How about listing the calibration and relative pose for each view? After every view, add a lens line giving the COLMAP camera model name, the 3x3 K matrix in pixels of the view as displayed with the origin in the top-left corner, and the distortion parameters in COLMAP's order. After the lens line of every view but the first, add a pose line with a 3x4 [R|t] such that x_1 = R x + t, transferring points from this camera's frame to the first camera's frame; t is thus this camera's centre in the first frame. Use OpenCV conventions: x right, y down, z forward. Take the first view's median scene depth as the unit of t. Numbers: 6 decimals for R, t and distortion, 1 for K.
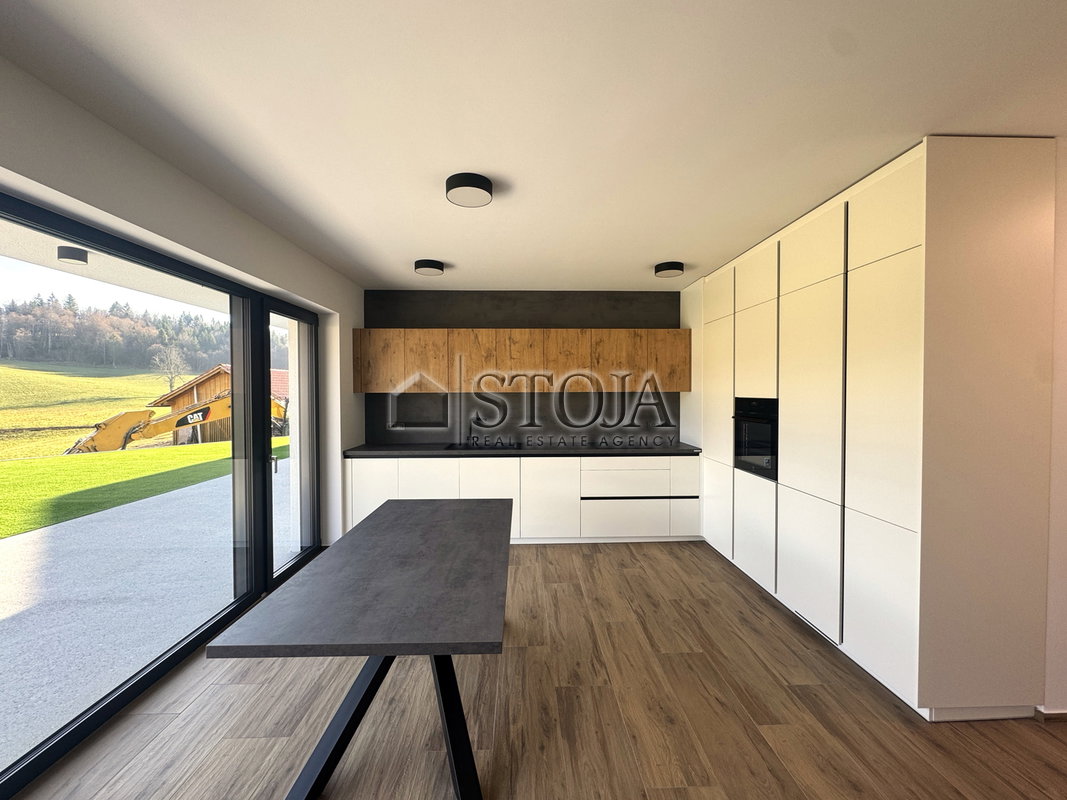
lens RADIAL K [[430.8, 0, 533.5], [0, 430.8, 400.0], [0, 0, 1]] dist [-0.003114, 0.000069]
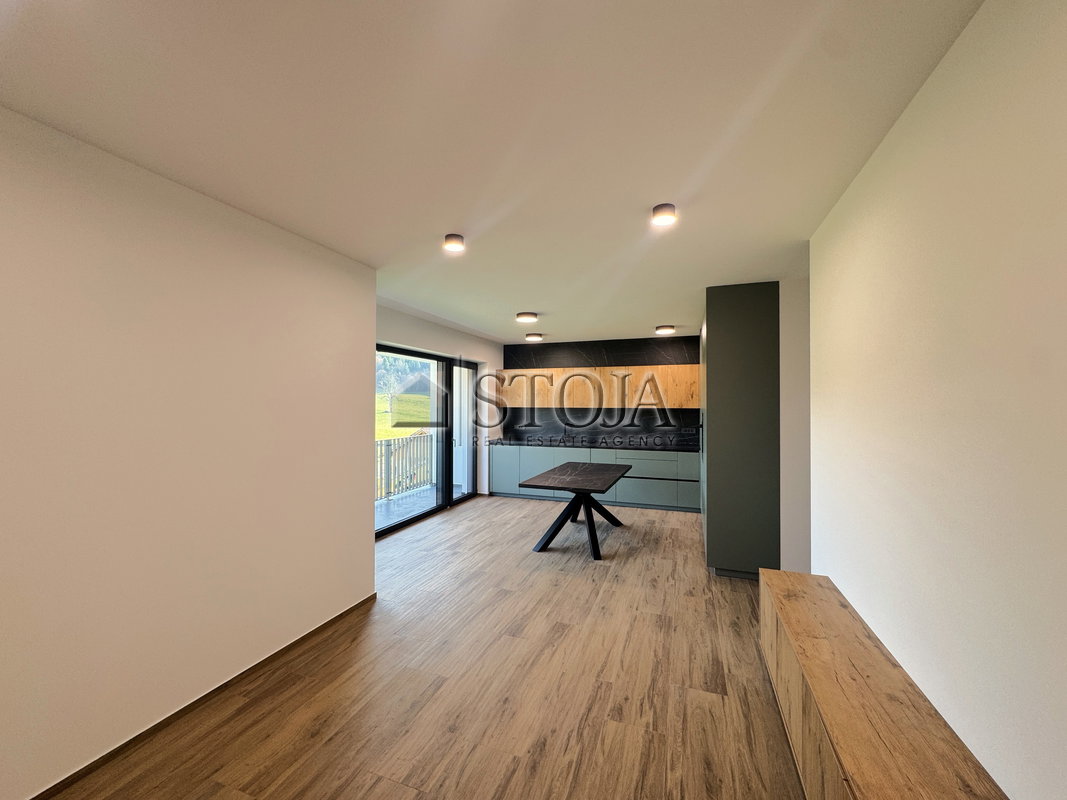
lens RADIAL K [[430.5, 0, 535.0], [0, 430.5, 402.6], [0, 0, 1]] dist [-0.004358, -0.000461]
pose [[0.930811, -0.000461, -0.365501, 0.372948], [-0.011512, 0.999466, -0.030577, 0.014258], [0.365320, 0.032669, 0.930309, -0.570159]]
